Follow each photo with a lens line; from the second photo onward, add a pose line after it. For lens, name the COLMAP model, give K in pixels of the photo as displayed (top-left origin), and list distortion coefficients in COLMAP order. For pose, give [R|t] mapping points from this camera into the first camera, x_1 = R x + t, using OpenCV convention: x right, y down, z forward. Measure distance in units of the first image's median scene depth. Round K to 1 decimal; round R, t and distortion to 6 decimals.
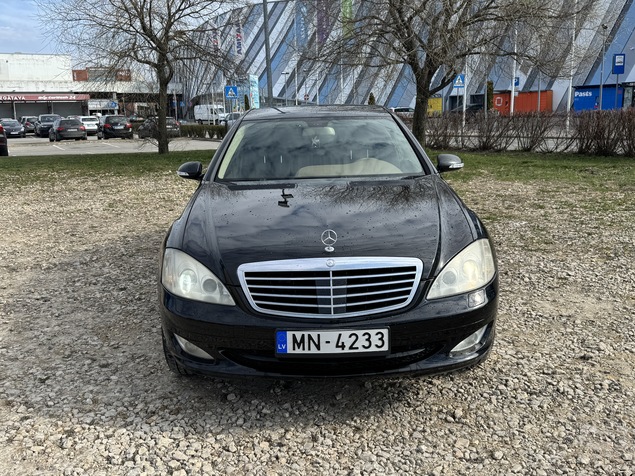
lens RADIAL K [[600.5, 0, 317.5], [0, 600.5, 238.0], [0, 0, 1]] dist [0.126578, -0.214708]
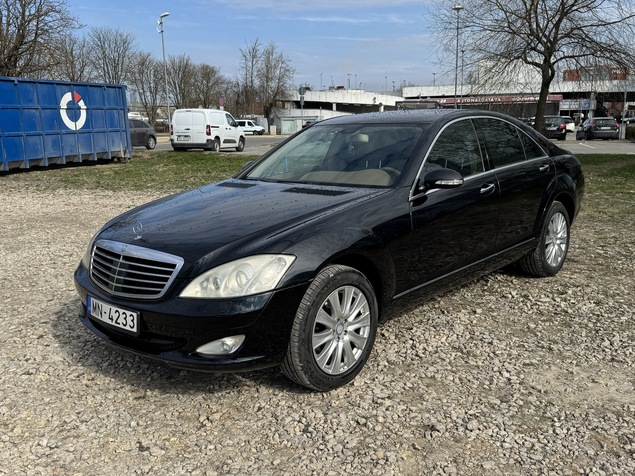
lens RADIAL K [[600.5, 0, 317.5], [0, 600.5, 238.0], [0, 0, 1]] dist [0.126578, -0.214708]
pose [[0.733736, 0.143777, -0.664048, 0.209943], [-0.144070, 0.988052, 0.054739, -0.018935], [0.663984, 0.055505, 0.745684, 0.071169]]
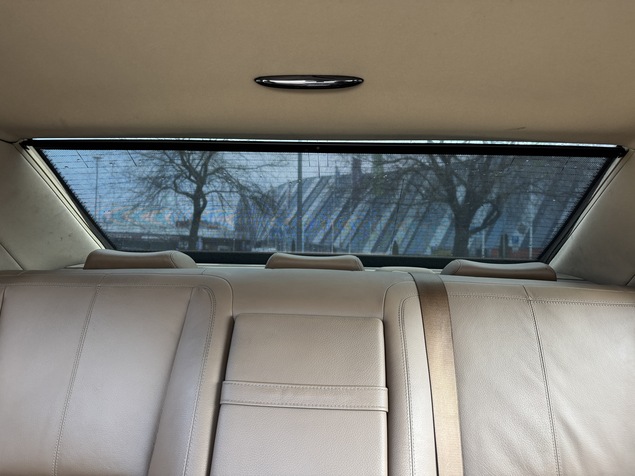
lens RADIAL K [[457.2, 0, 317.5], [0, 457.2, 238.0], [0, 0, 1]] dist [-0.002315, 0.000727]
pose [[0.996177, 0.049214, -0.072179, 0.006689], [-0.065441, 0.967731, -0.243341, -0.054359], [0.057874, 0.247134, 0.967252, 0.372523]]
